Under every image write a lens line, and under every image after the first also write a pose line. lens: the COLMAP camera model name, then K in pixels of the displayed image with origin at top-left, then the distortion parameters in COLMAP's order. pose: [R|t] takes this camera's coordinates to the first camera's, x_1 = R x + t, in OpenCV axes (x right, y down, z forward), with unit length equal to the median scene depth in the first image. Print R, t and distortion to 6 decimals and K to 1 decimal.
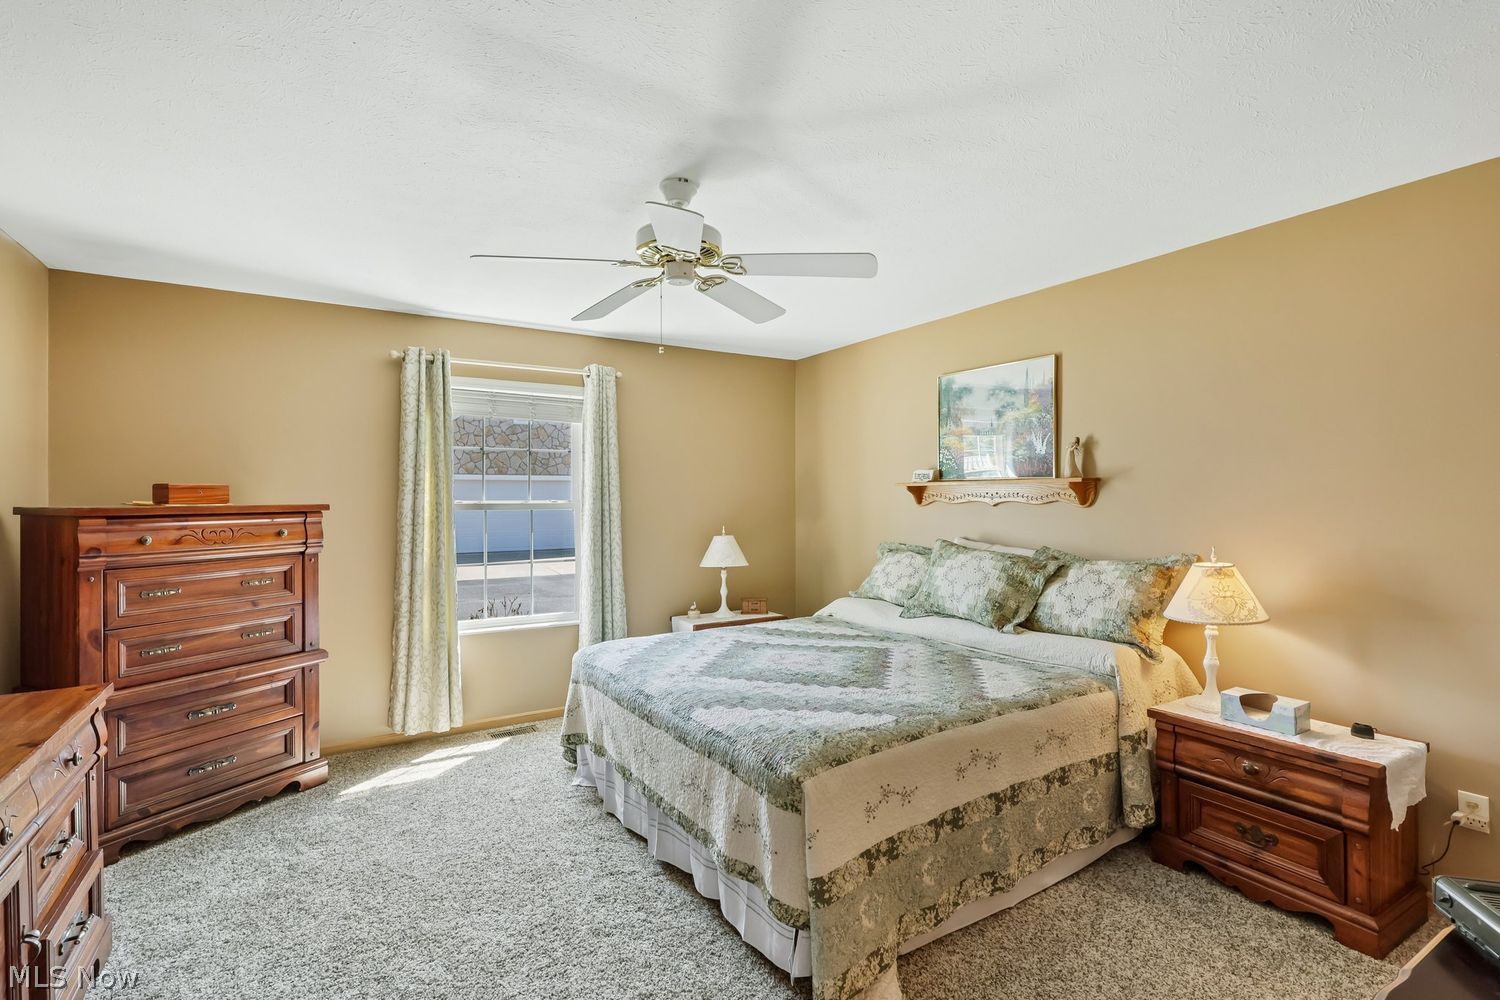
lens RADIAL K [[694.4, 0, 742.8], [0, 694.4, 499.0], [0, 0, 1]] dist [0.000598, -0.000217]
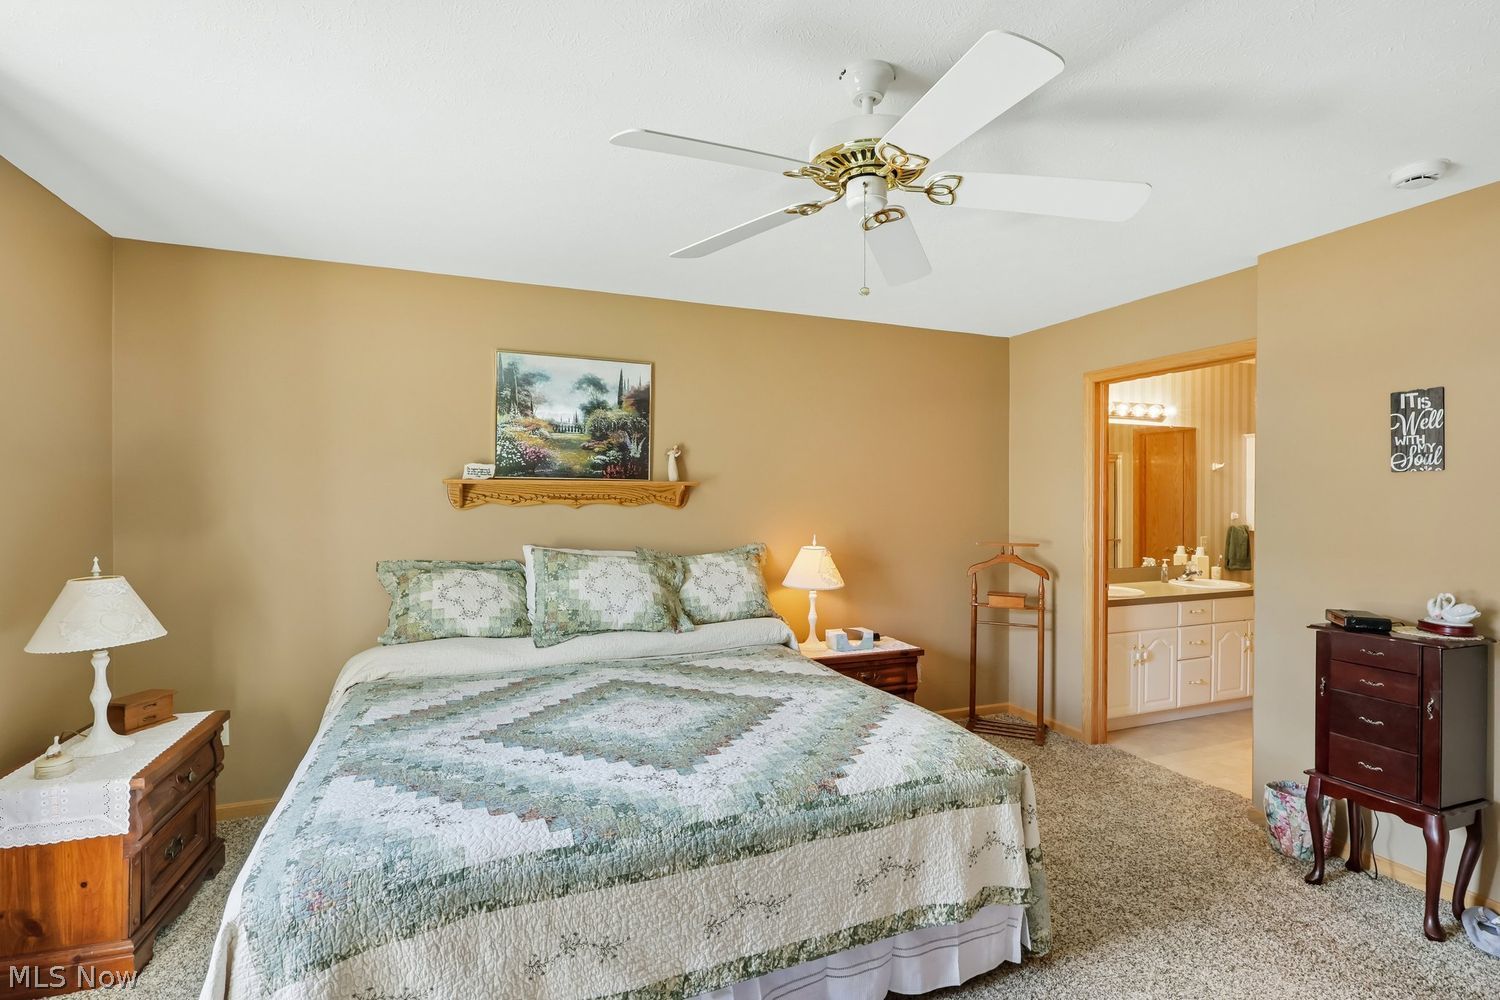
lens RADIAL K [[705.0, 0, 743.5], [0, 705.0, 497.6], [0, 0, 1]] dist [-0.003710, 0.000169]
pose [[0.166399, 0.004886, 0.986046, -0.609906], [-0.002569, 0.999986, -0.004522, -0.000655], [-0.986055, -0.001781, 0.166410, 0.715272]]
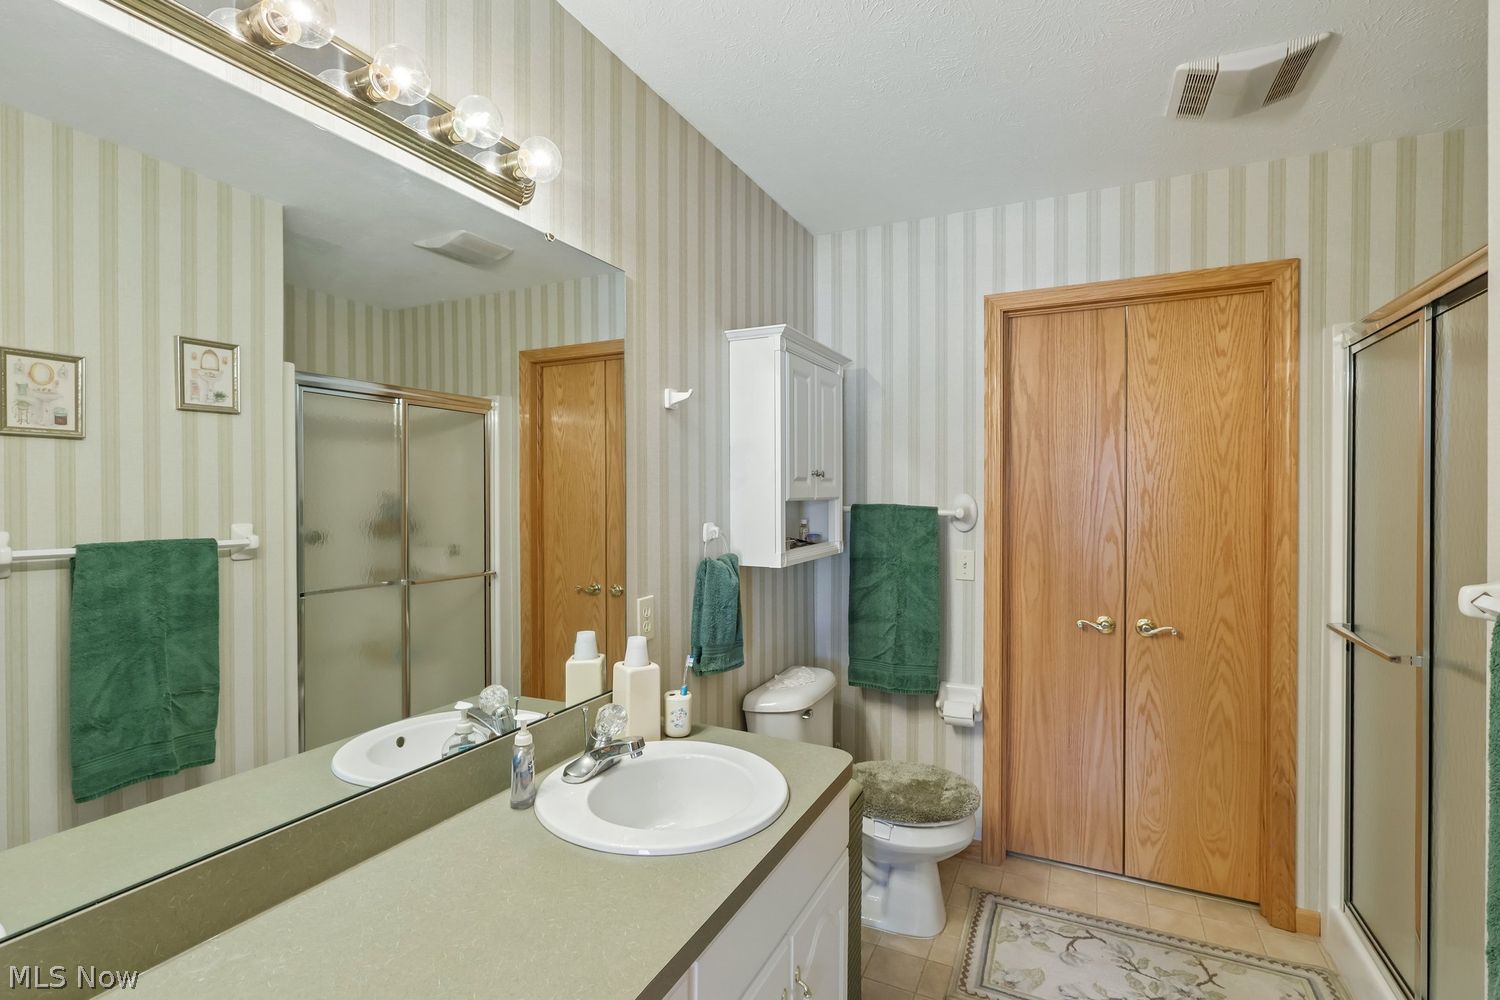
lens RADIAL K [[694.4, 0, 742.8], [0, 694.4, 499.0], [0, 0, 1]] dist [0.000598, -0.000217]
pose [[-0.538832, -0.000793, 0.842413, 0.631258], [0.001635, 0.999997, 0.001987, 0.001246], [-0.842412, 0.002448, -0.538829, 0.182997]]
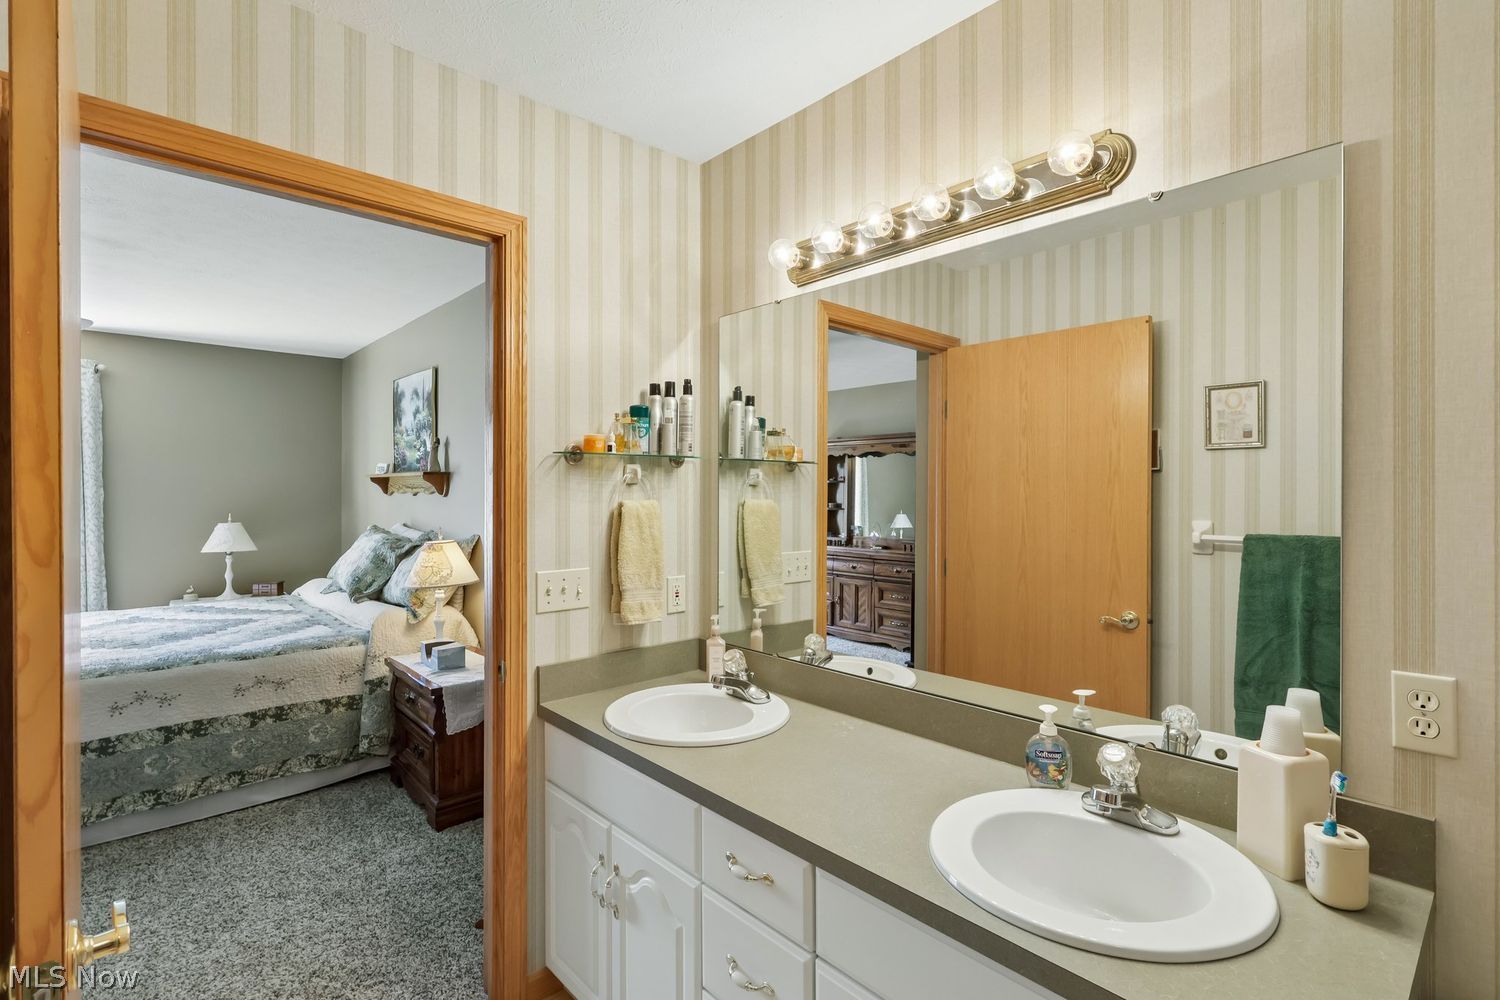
lens RADIAL K [[705.0, 0, 743.5], [0, 705.0, 497.6], [0, 0, 1]] dist [-0.003710, 0.000169]
pose [[0.981935, 0.006218, 0.189114, 0.771827], [-0.007824, 0.999939, 0.007749, 0.000348], [-0.189055, -0.009089, 0.981925, -0.281055]]
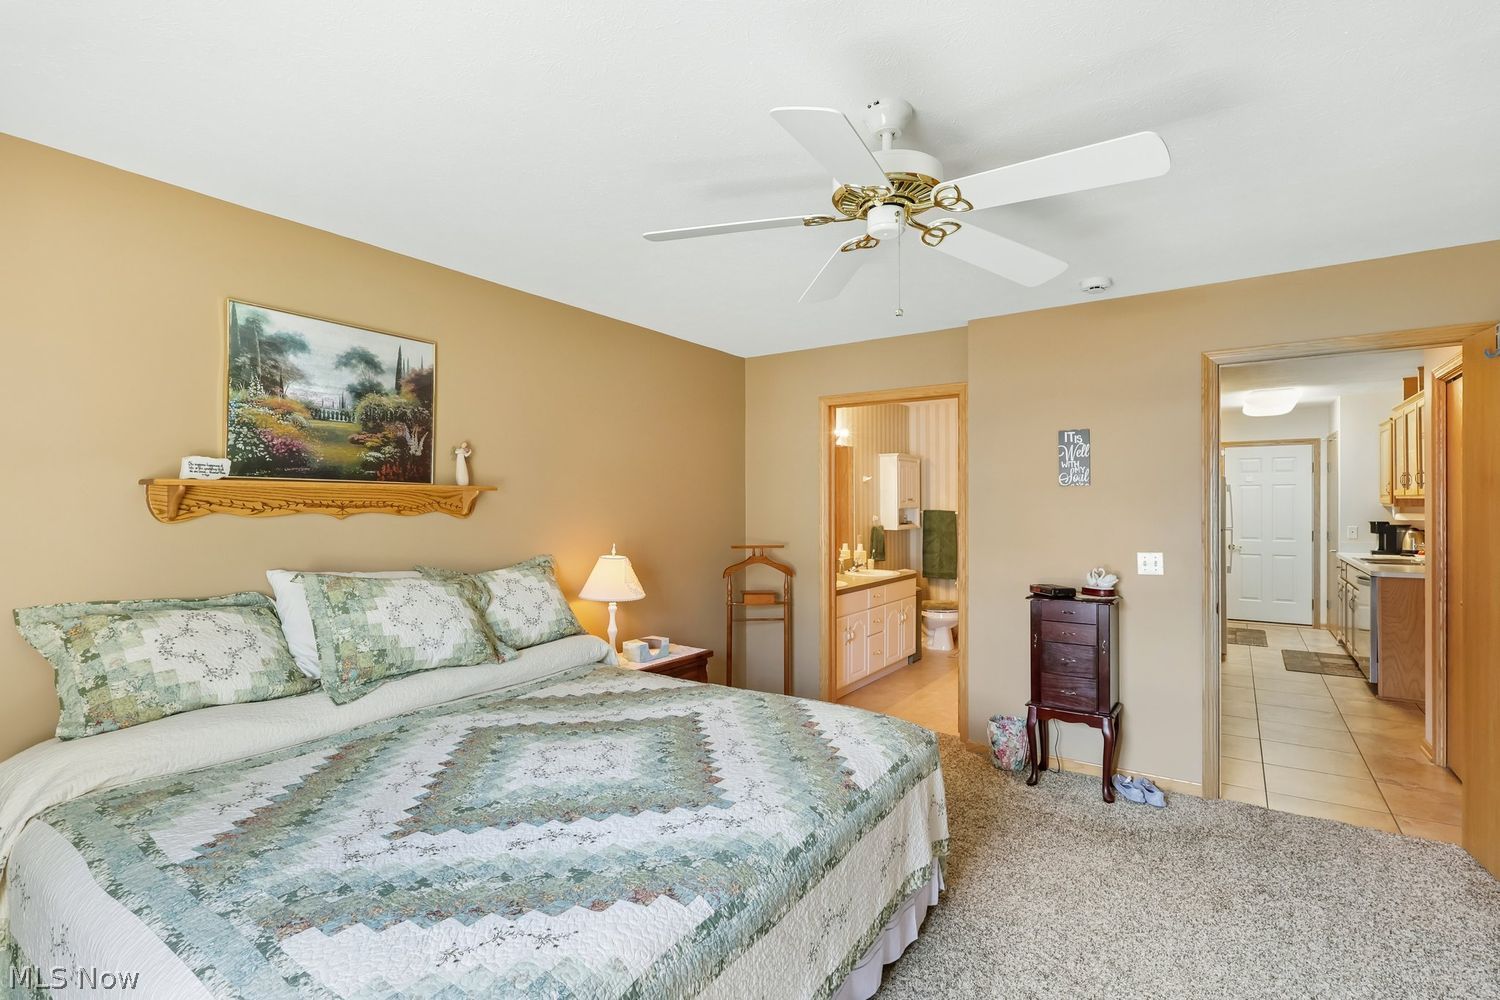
lens RADIAL K [[705.0, 0, 743.5], [0, 705.0, 497.6], [0, 0, 1]] dist [-0.003710, 0.000169]
pose [[-0.407111, 0.013007, 0.913286, -0.540941], [0.001781, 0.999908, -0.013447, -0.001739], [-0.913377, -0.003848, -0.407097, 1.053162]]
